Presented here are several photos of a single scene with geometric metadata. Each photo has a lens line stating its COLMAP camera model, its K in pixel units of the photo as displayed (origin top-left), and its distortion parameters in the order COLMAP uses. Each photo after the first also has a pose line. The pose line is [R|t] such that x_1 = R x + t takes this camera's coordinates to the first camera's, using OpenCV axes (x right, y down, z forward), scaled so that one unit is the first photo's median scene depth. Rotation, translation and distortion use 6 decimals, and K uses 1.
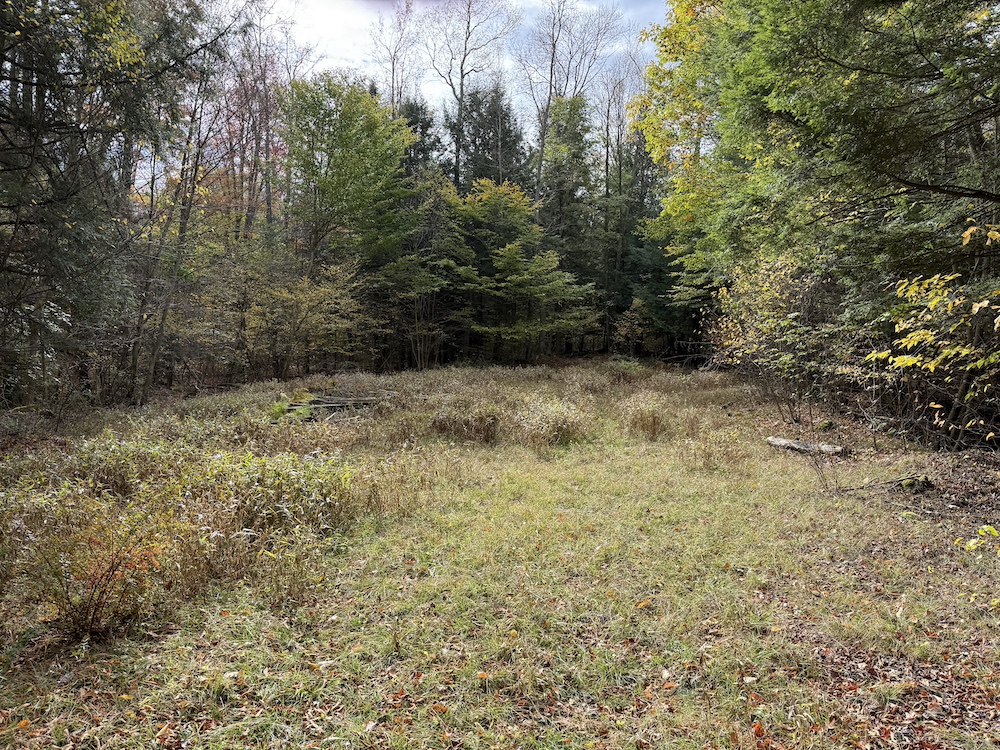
lens RADIAL K [[696.2, 0, 499.2], [0, 696.2, 383.1], [0, 0, 1]] dist [0.053898, -0.010612]
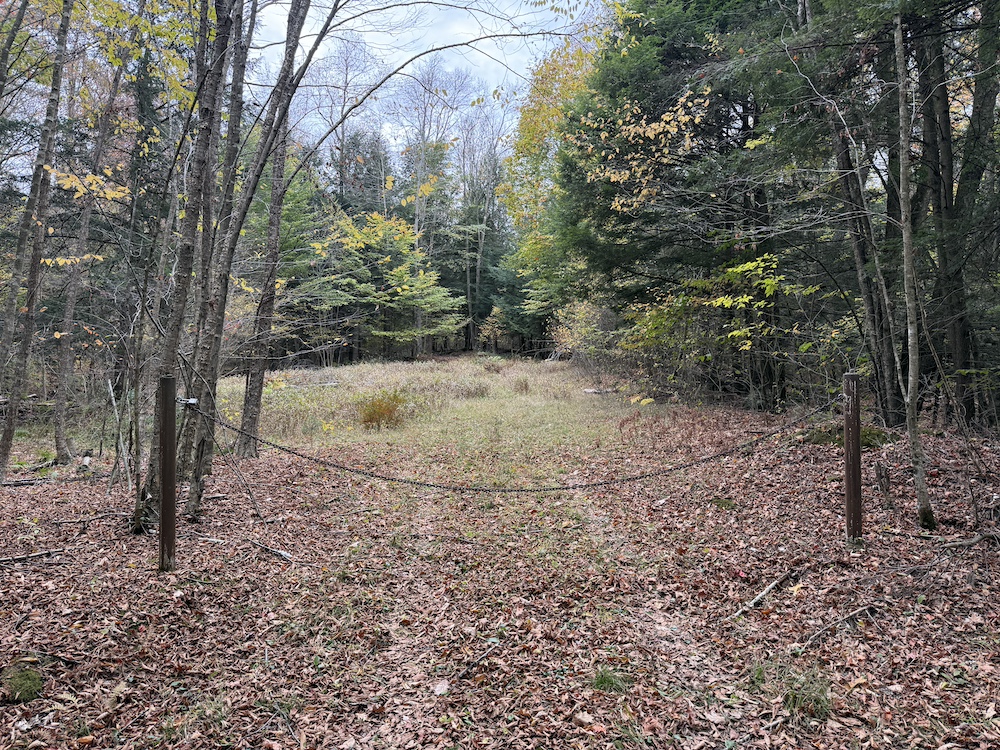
lens RADIAL K [[696.2, 0, 501.0], [0, 696.2, 371.0], [0, 0, 1]] dist [0.053898, -0.010612]
pose [[0.975390, -0.028650, 0.218618, -0.083655], [0.032679, 0.999356, -0.014834, 0.015812], [-0.218052, 0.021613, 0.975698, -0.266103]]
